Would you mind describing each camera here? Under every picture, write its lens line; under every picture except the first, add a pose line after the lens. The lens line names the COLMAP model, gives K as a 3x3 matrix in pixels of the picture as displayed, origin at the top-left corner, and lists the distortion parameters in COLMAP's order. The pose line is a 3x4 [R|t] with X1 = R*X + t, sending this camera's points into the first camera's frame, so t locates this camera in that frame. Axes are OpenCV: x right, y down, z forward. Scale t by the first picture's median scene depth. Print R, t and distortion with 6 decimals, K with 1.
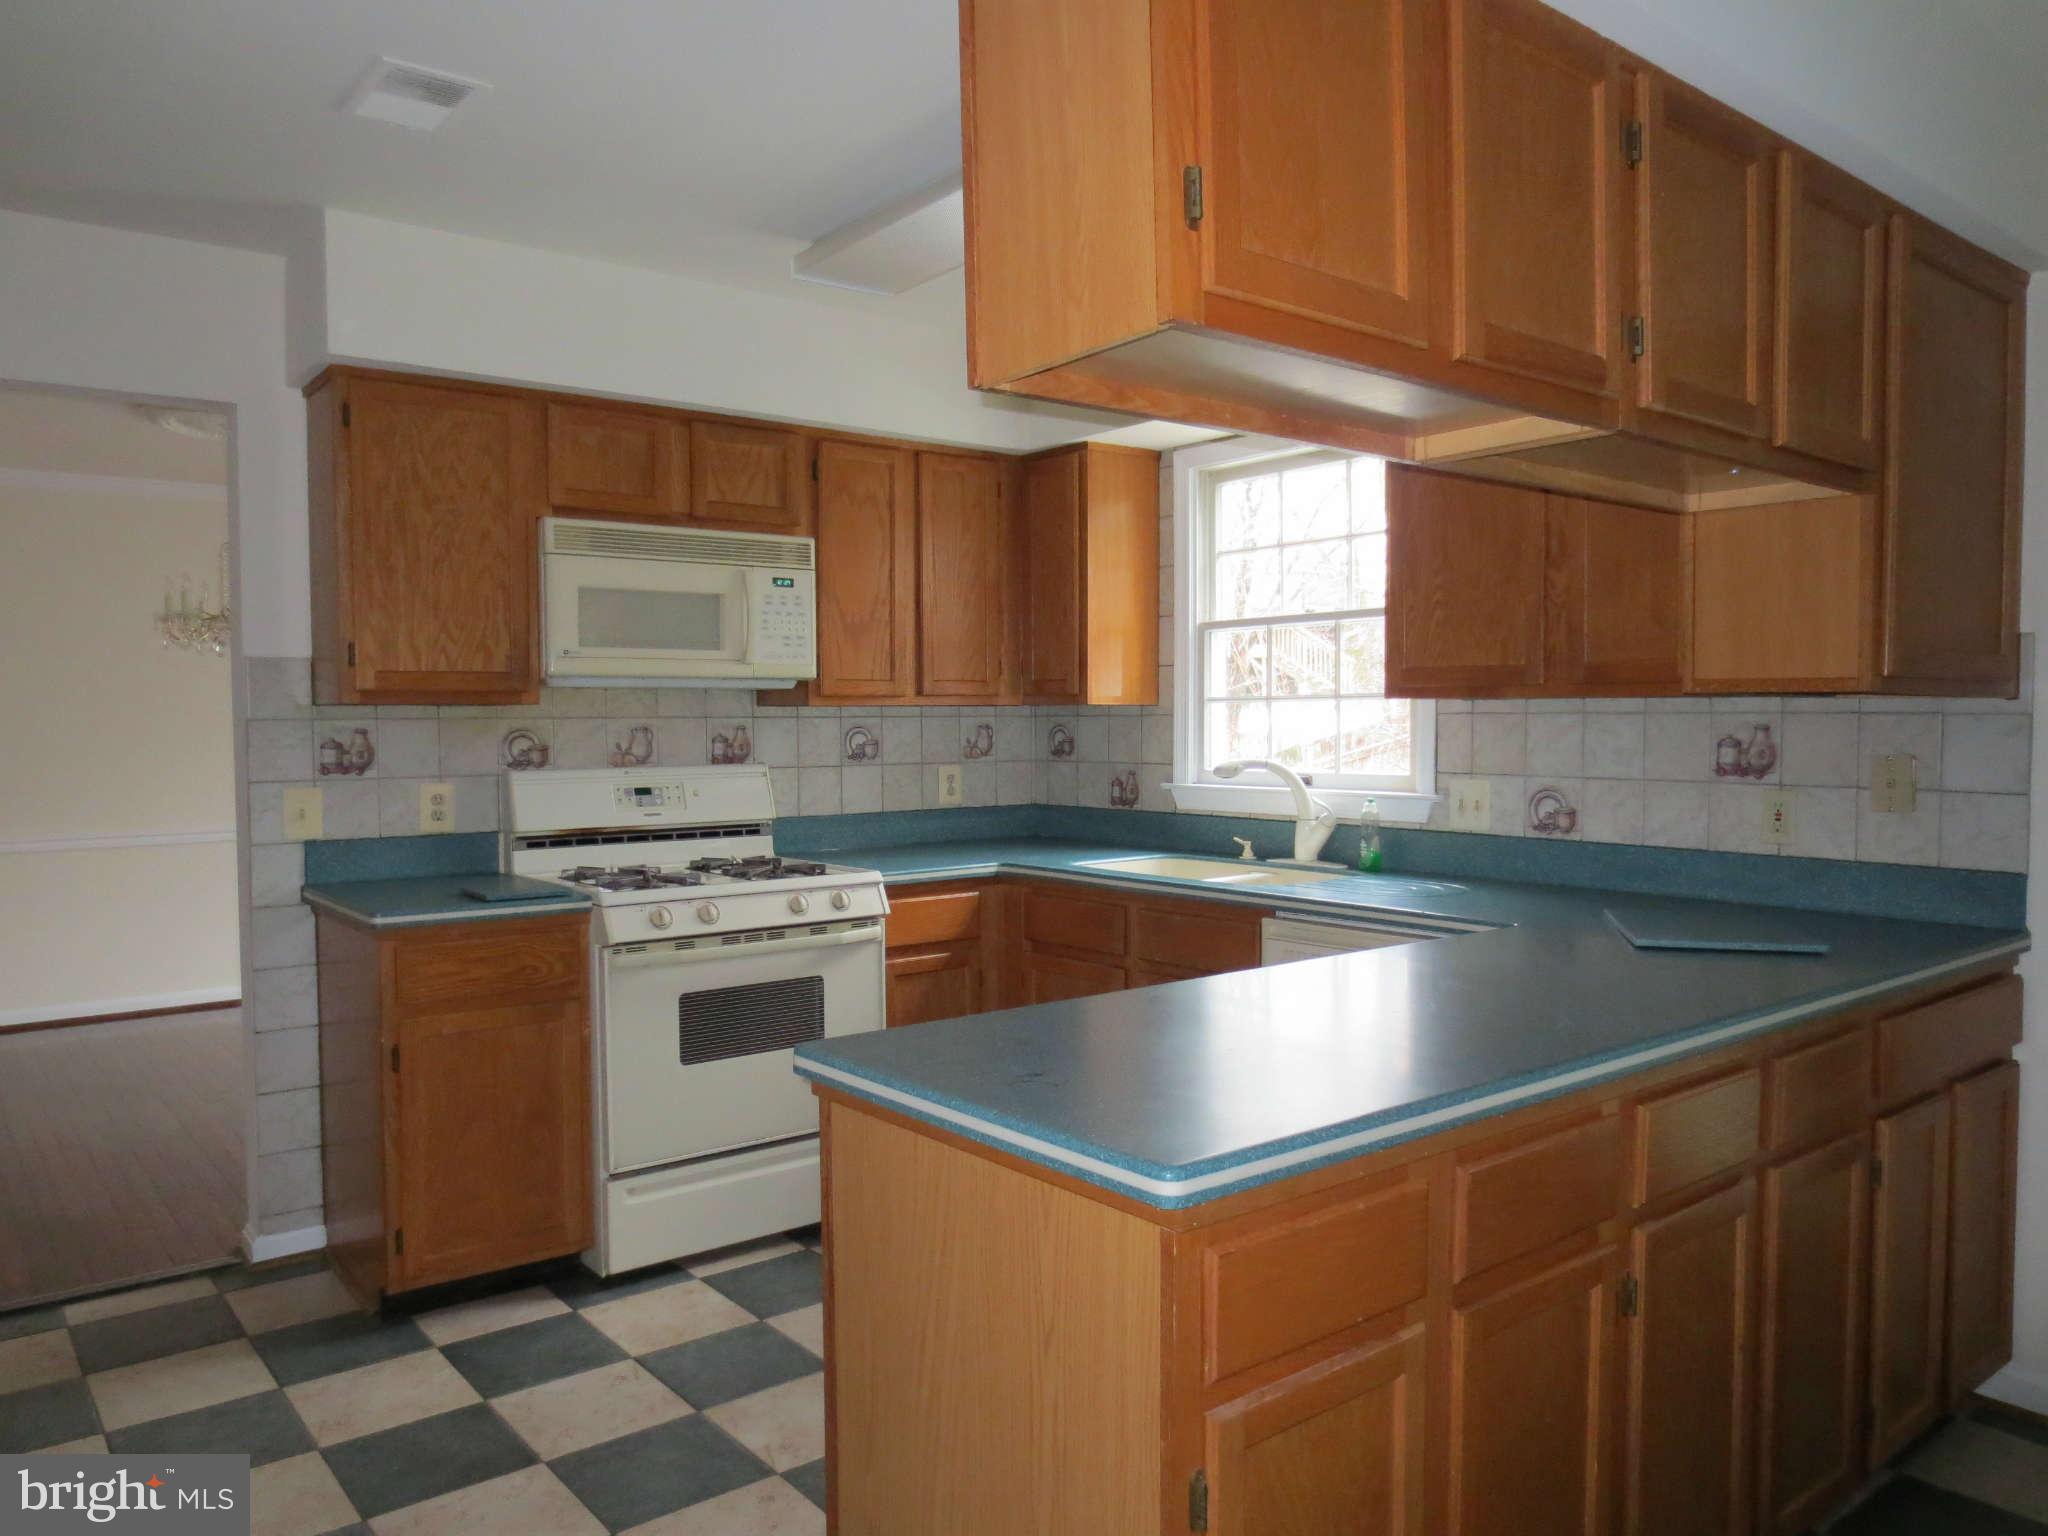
lens RADIAL K [[1477.7, 0, 1026.7], [0, 1477.7, 783.1], [0, 0, 1]] dist [-0.013087, 0.009920]
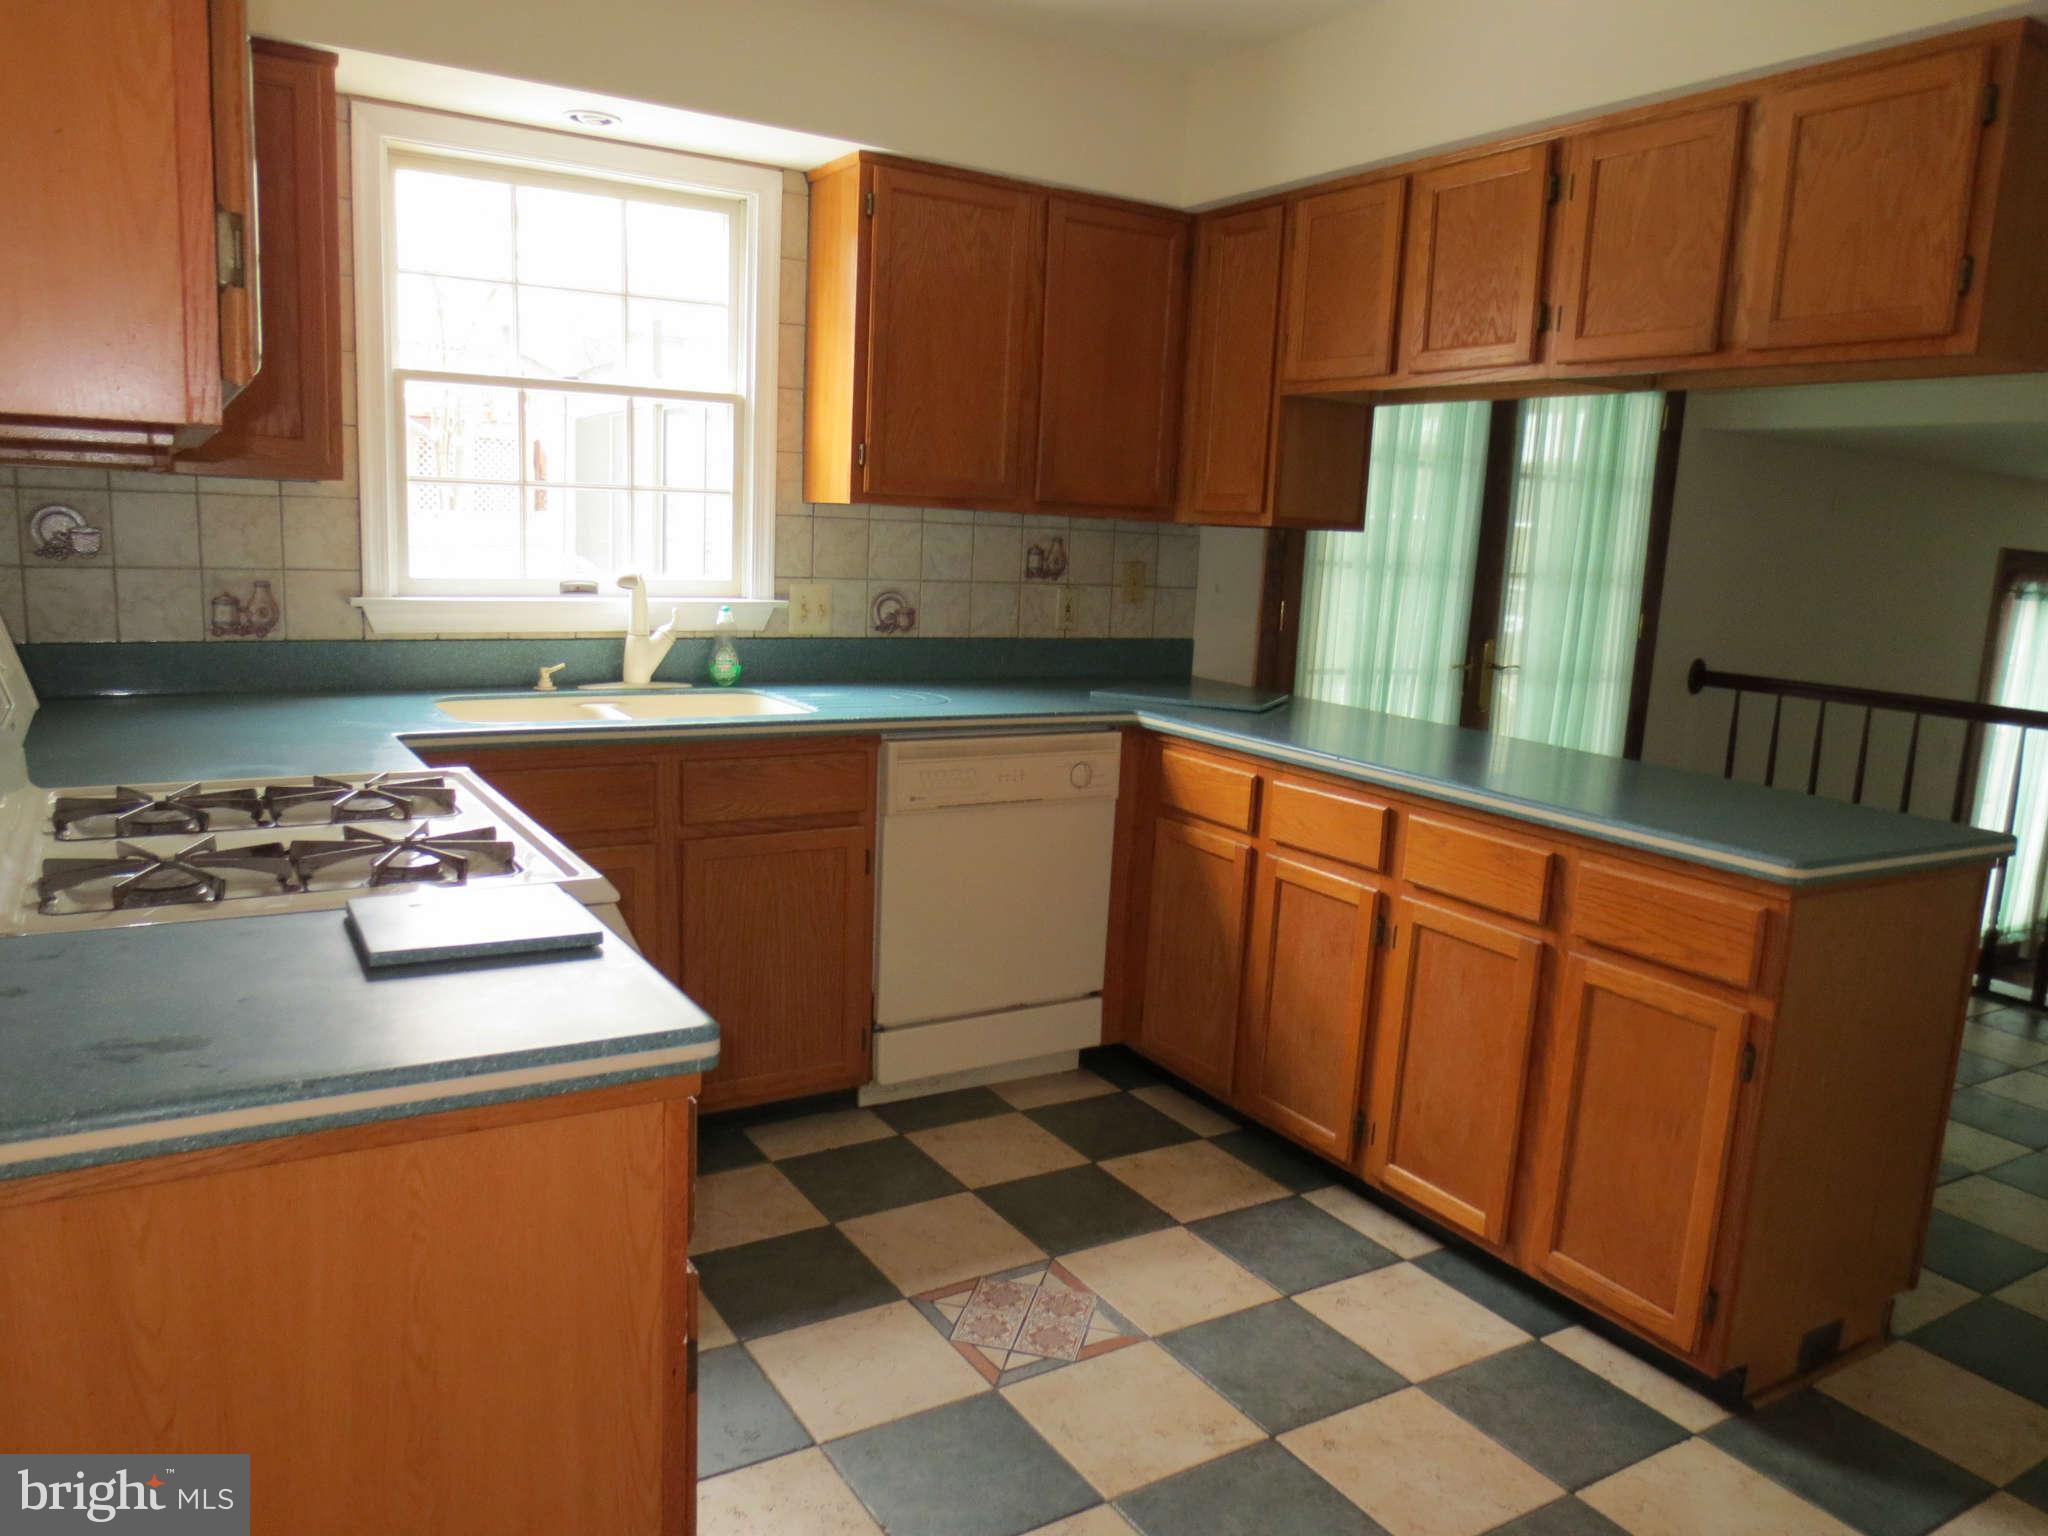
lens RADIAL K [[1477.7, 0, 1018.5], [0, 1477.7, 765.6], [0, 0, 1]] dist [-0.013087, 0.009920]
pose [[0.118022, -0.152697, 0.981200, -0.671794], [-0.001488, 0.988078, 0.153947, -0.034523], [-0.993010, -0.019629, 0.116387, 0.730011]]
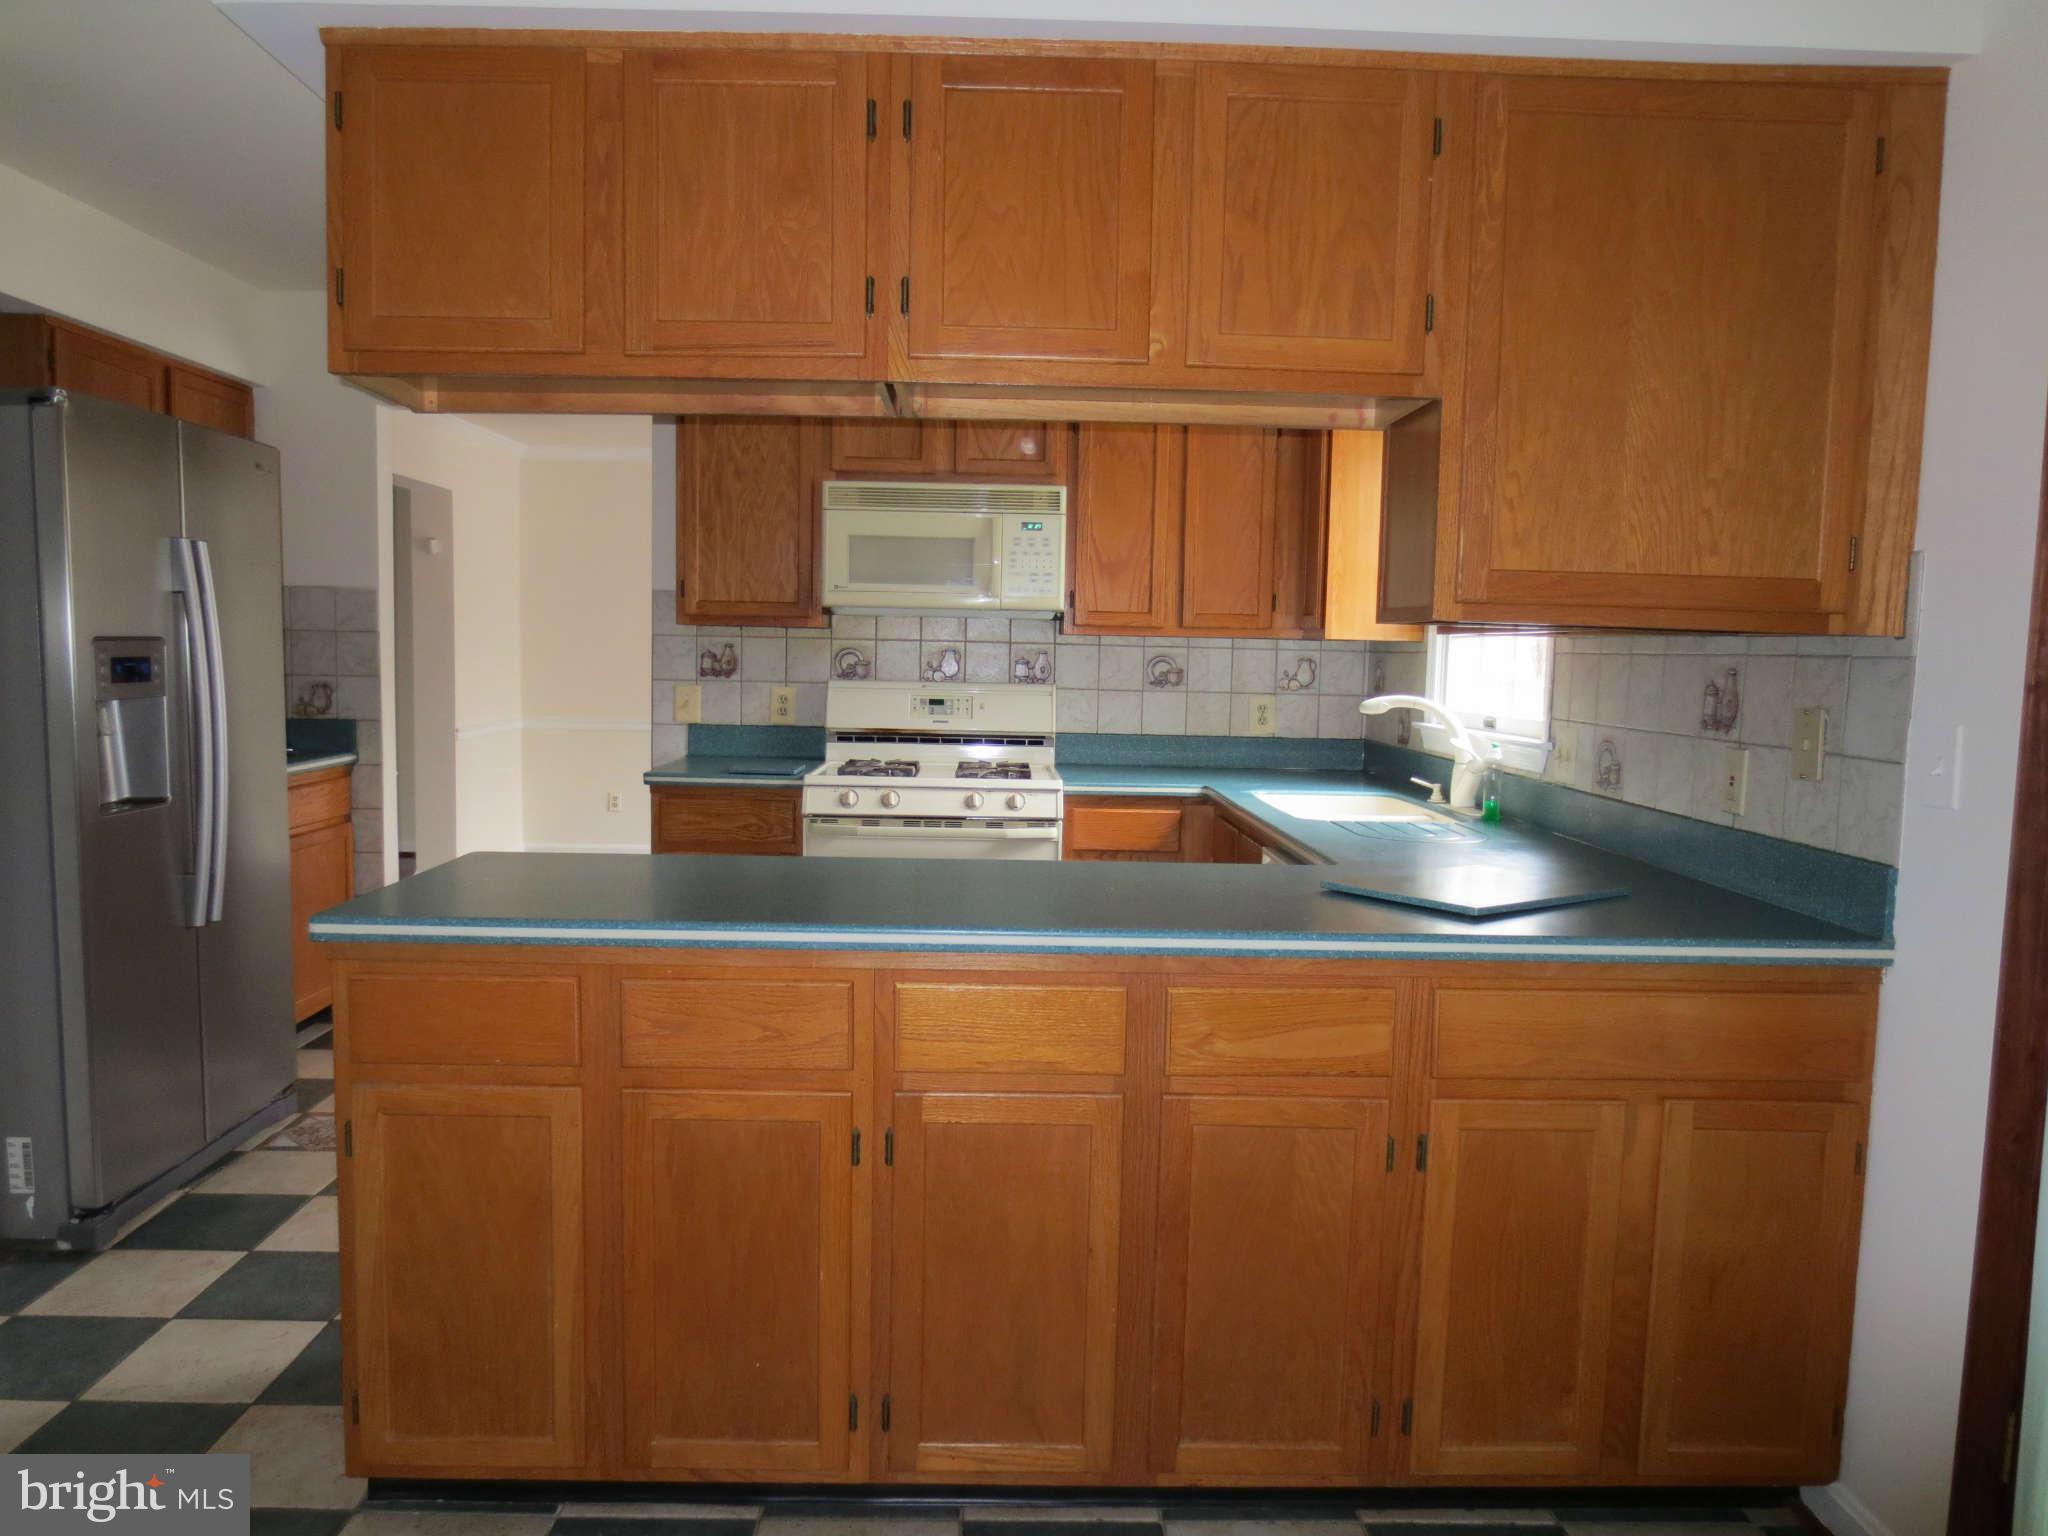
lens RADIAL K [[1477.7, 0, 1021.4], [0, 1477.7, 763.0], [0, 0, 1]] dist [-0.013087, 0.009920]
pose [[0.792665, 0.069540, -0.605678, 0.570880], [-0.054665, 0.997579, 0.042995, -0.000562], [0.607201, -0.000972, 0.794547, 0.083059]]
